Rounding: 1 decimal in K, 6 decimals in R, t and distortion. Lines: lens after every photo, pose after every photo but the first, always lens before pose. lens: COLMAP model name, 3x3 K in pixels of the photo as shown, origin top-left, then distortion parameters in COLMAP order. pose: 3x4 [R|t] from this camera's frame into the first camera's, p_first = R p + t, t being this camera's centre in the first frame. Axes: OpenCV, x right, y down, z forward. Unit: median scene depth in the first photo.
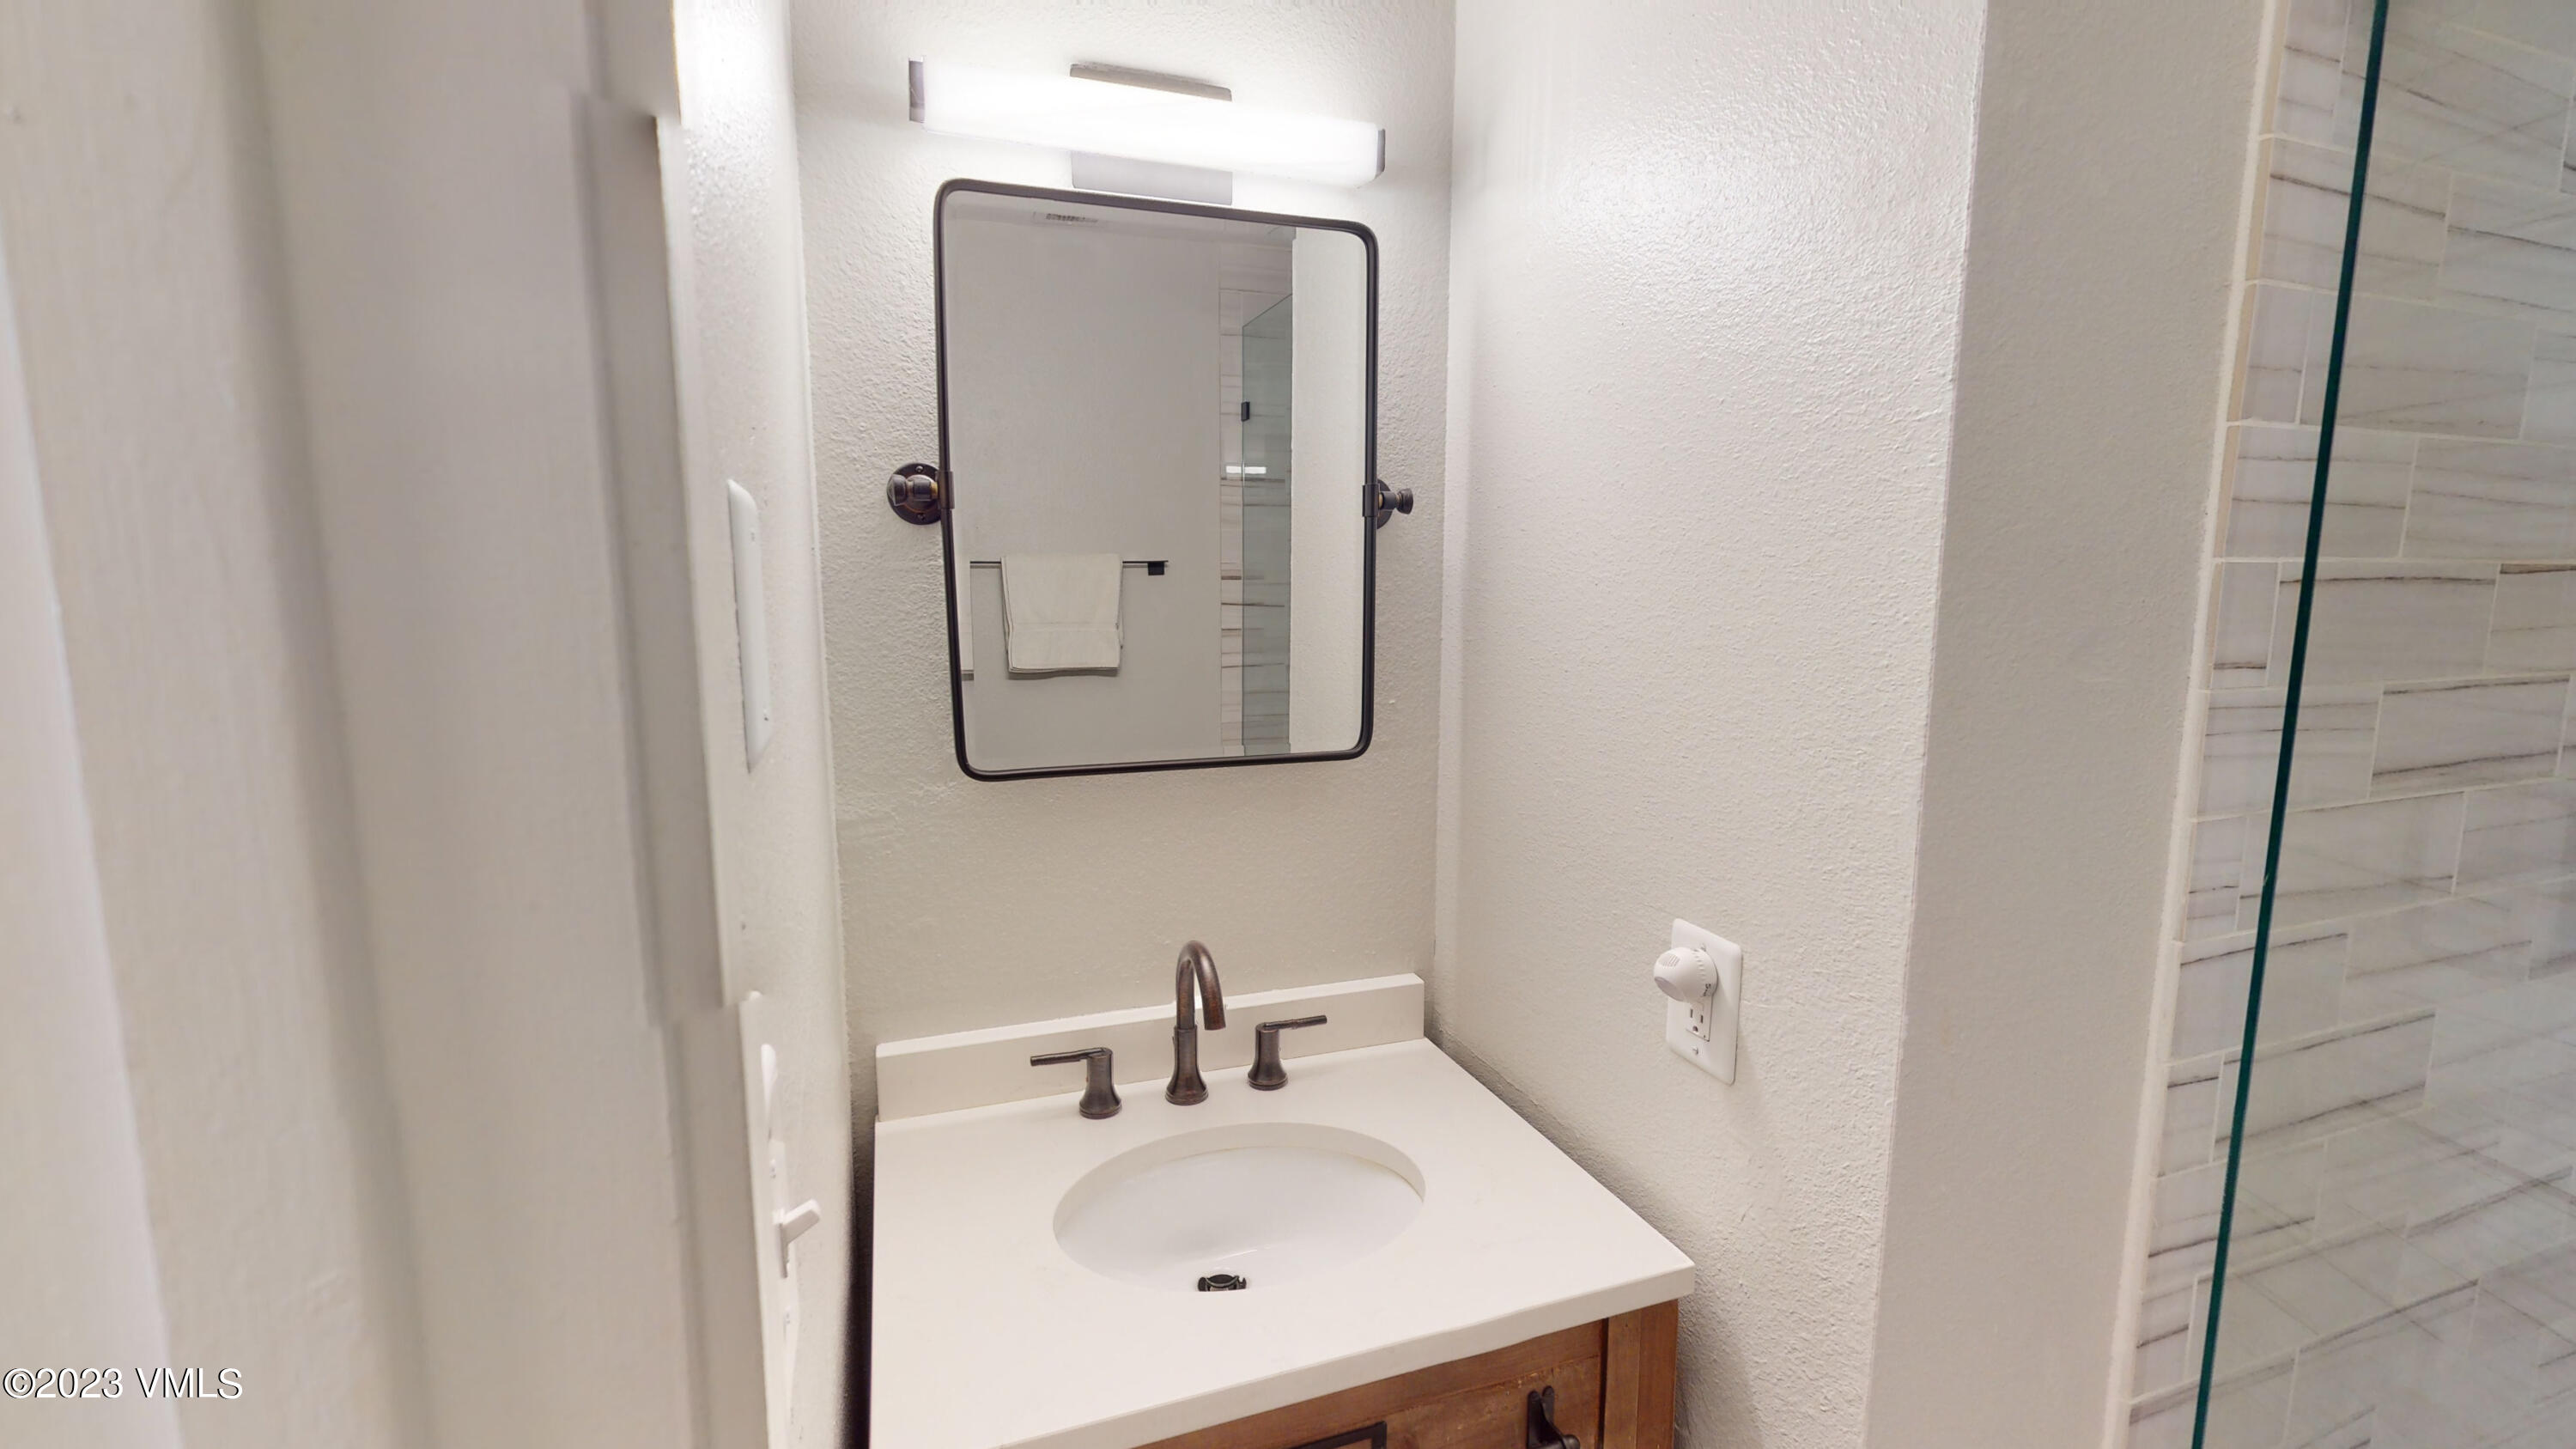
lens RADIAL K [[1085.1, 0, 1279.7], [0, 1085.1, 718.4], [0, 0, 1]] dist [0.000369, -0.000144]
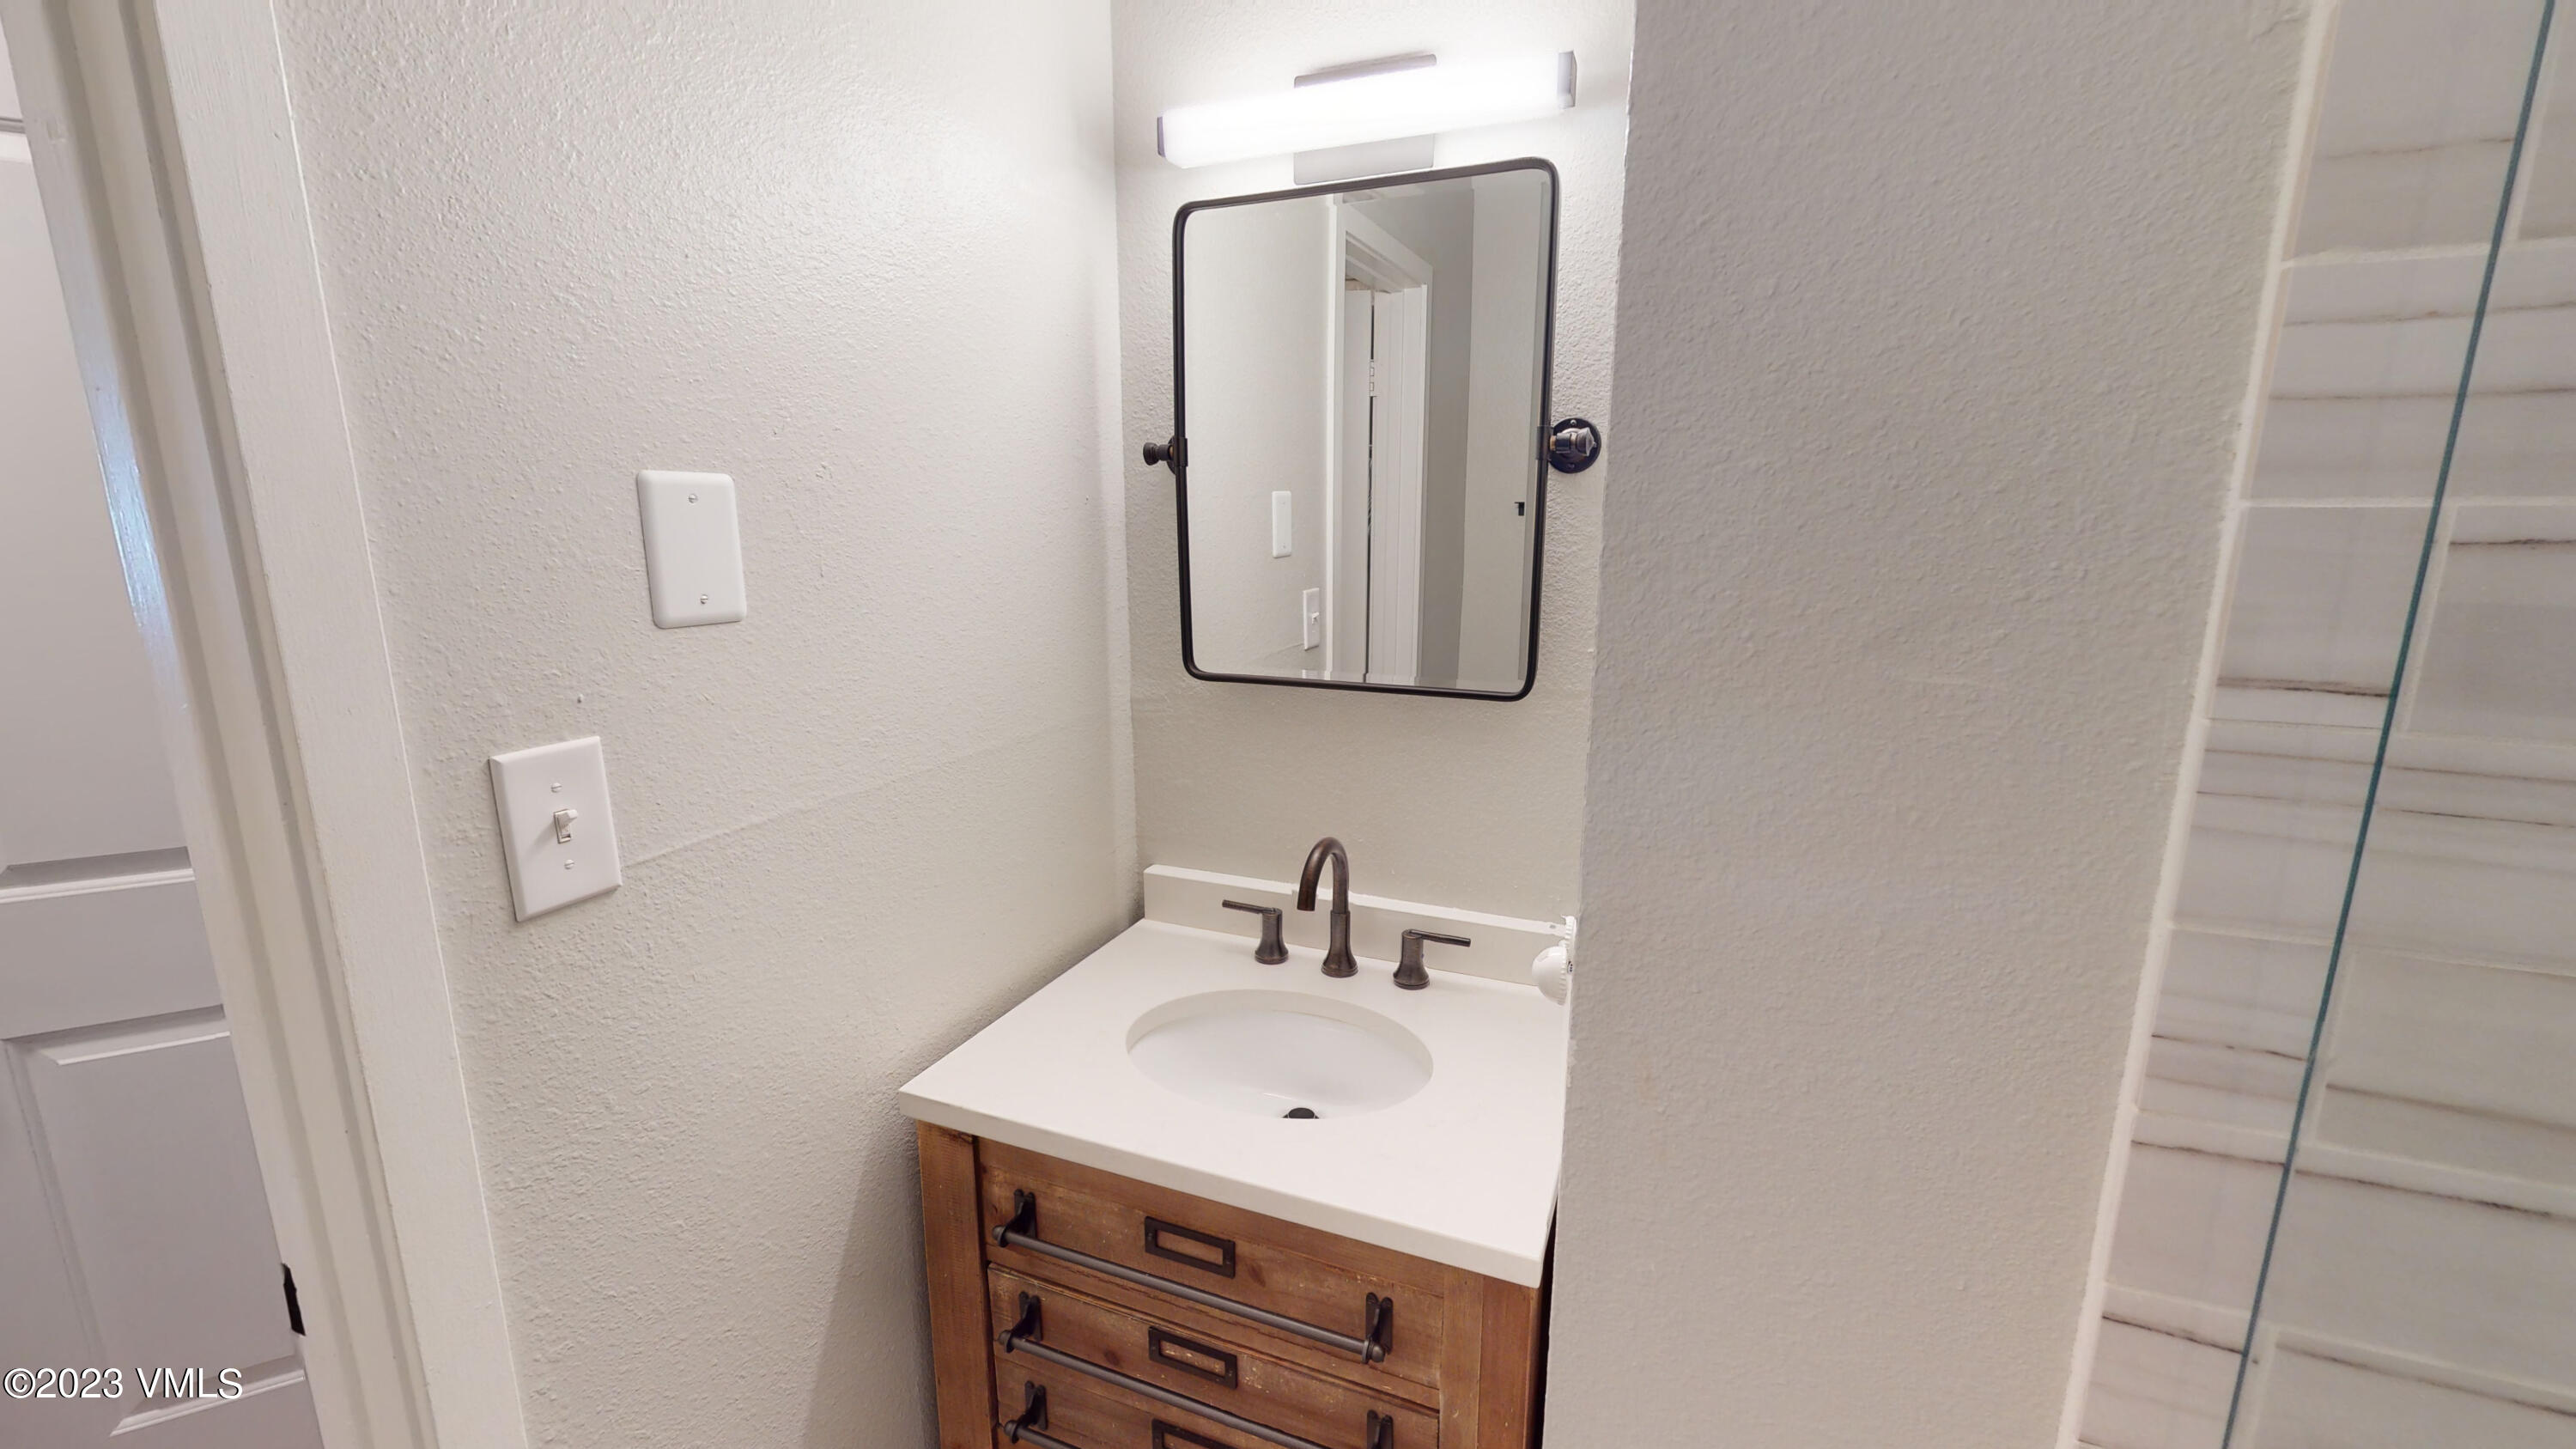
lens RADIAL K [[1000.6, 0, 1291.2], [0, 1000.6, 719.4], [0, 0, 1]] dist [-0.004438, 0.000272]
pose [[0.752164, 0.134165, -0.645174, 0.814875], [-0.090372, 0.990806, 0.100681, -0.035132], [0.652750, -0.017423, 0.757373, 0.236762]]
